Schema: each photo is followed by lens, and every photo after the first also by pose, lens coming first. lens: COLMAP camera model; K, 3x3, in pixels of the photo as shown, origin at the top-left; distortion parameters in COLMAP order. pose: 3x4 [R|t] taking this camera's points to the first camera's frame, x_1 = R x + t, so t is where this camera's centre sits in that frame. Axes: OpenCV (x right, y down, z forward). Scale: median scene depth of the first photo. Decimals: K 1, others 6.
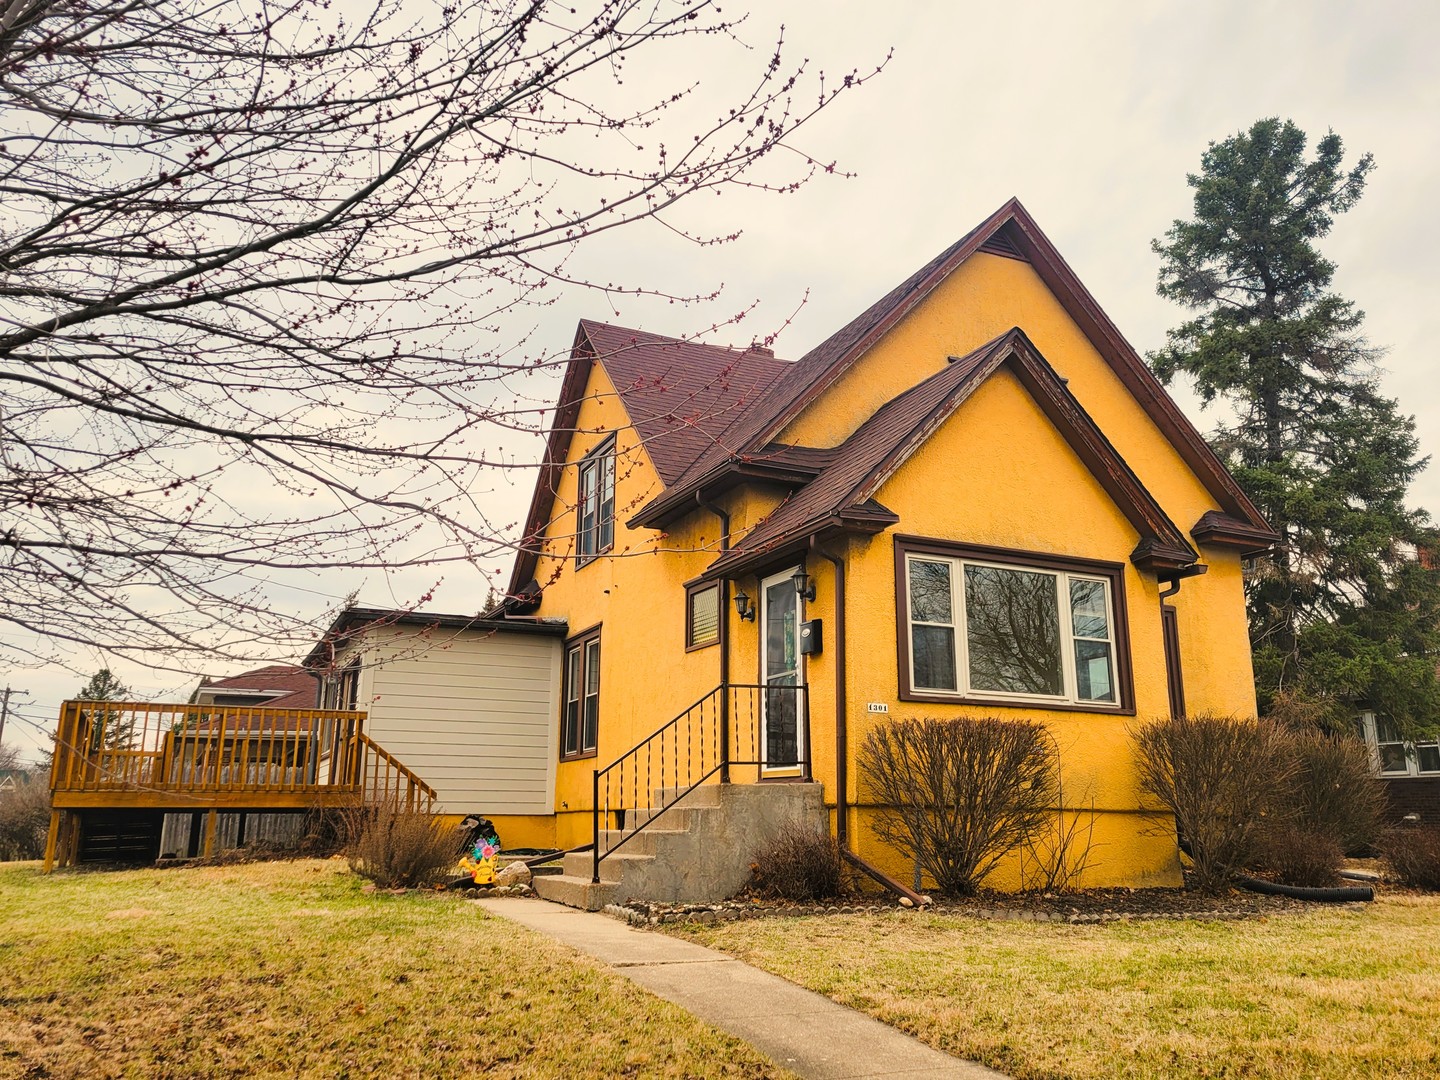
lens RADIAL K [[1105.9, 0, 720.0], [0, 1105.9, 540.0], [0, 0, 1]] dist [0.099694, 0.000371]
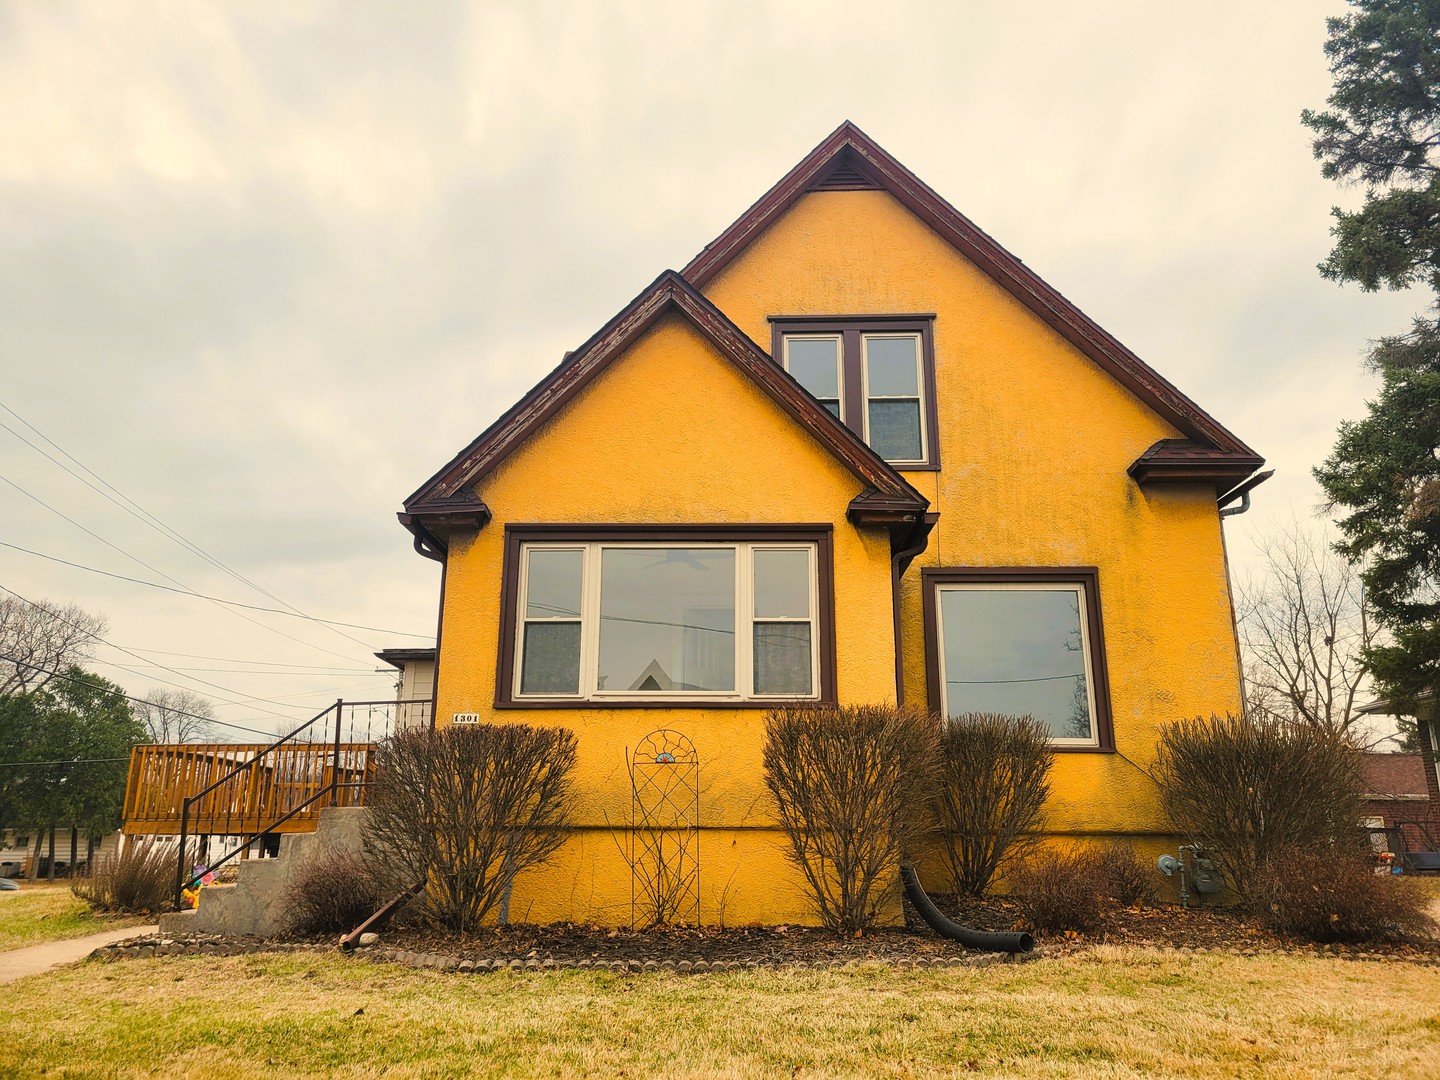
lens RADIAL K [[1077.0, 0, 720.0], [0, 1077.0, 540.0], [0, 0, 1]] dist [0.058797, 0.000588]
pose [[0.895763, -0.124760, -0.426667, 0.674133], [0.108424, 0.992140, -0.062478, 0.079430], [0.431107, 0.009704, 0.902248, 0.278060]]
